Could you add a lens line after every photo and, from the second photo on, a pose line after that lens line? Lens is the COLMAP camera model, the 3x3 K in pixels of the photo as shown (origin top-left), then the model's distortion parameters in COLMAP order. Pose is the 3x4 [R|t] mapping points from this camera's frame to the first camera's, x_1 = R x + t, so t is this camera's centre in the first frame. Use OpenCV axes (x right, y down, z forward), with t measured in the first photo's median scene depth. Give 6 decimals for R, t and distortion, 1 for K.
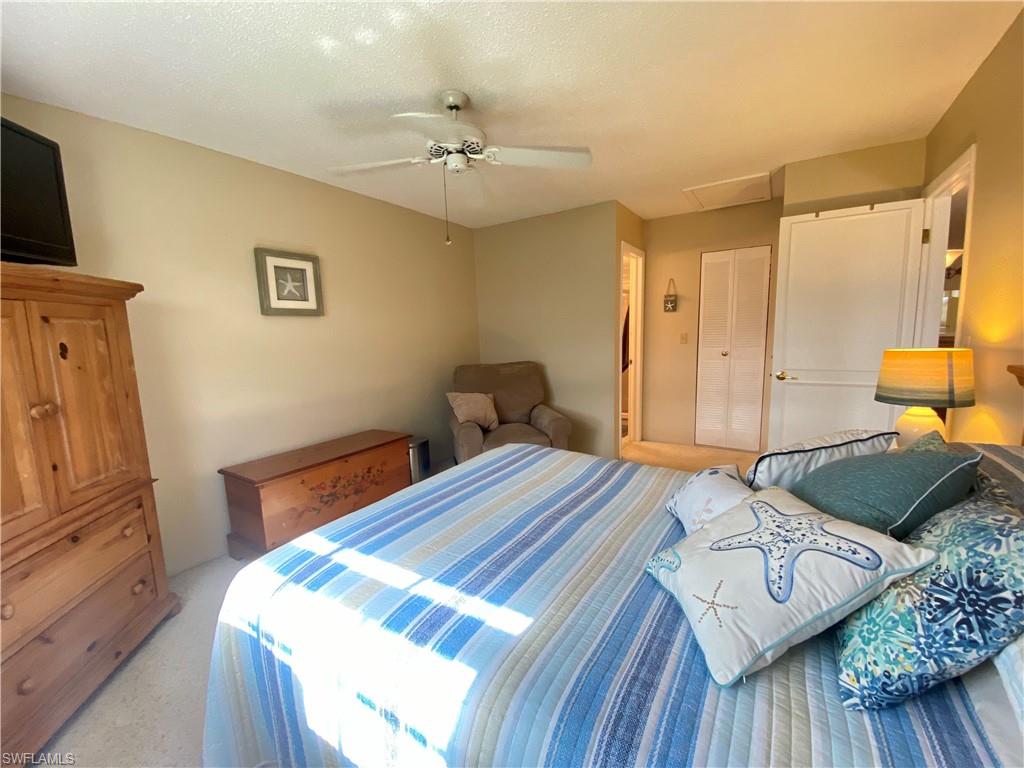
lens RADIAL K [[414.5, 0, 512.3], [0, 414.5, 391.5], [0, 0, 1]] dist [0.006675, -0.012810]
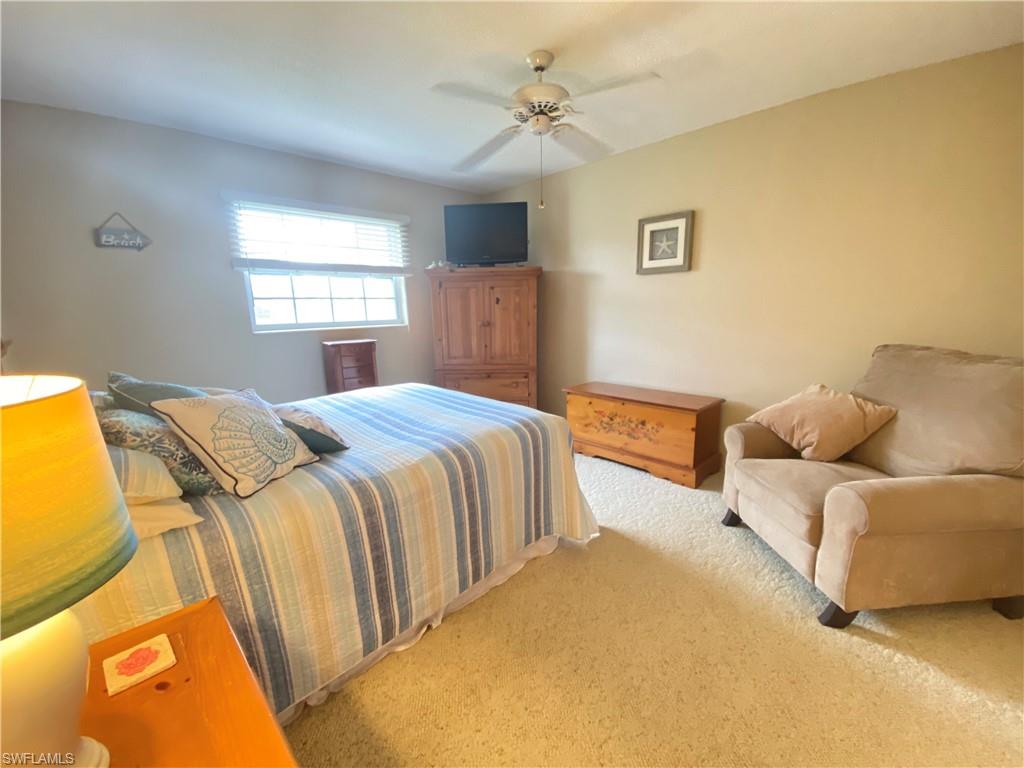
lens RADIAL K [[414.5, 0, 513.1], [0, 414.5, 384.8], [0, 0, 1]] dist [0.006675, -0.012810]
pose [[-0.235164, 0.223782, -0.945843, 0.743436], [-0.105300, 0.961541, 0.253676, -0.141120], [0.966235, 0.159252, -0.202556, 0.935621]]
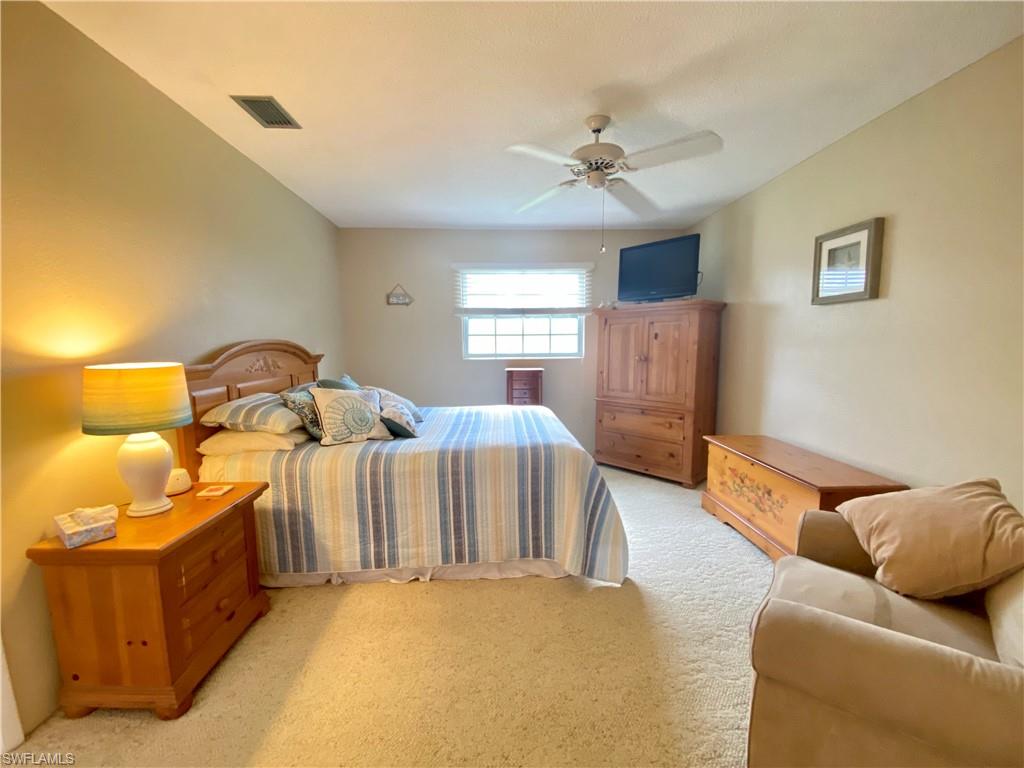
lens RADIAL K [[414.5, 0, 507.8], [0, 414.5, 382.3], [0, 0, 1]] dist [0.006675, -0.012810]
pose [[-0.829448, 0.092923, -0.550801, 0.547780], [-0.042170, 0.972835, 0.227625, -0.197954], [0.556990, 0.212030, -0.802997, 1.408858]]
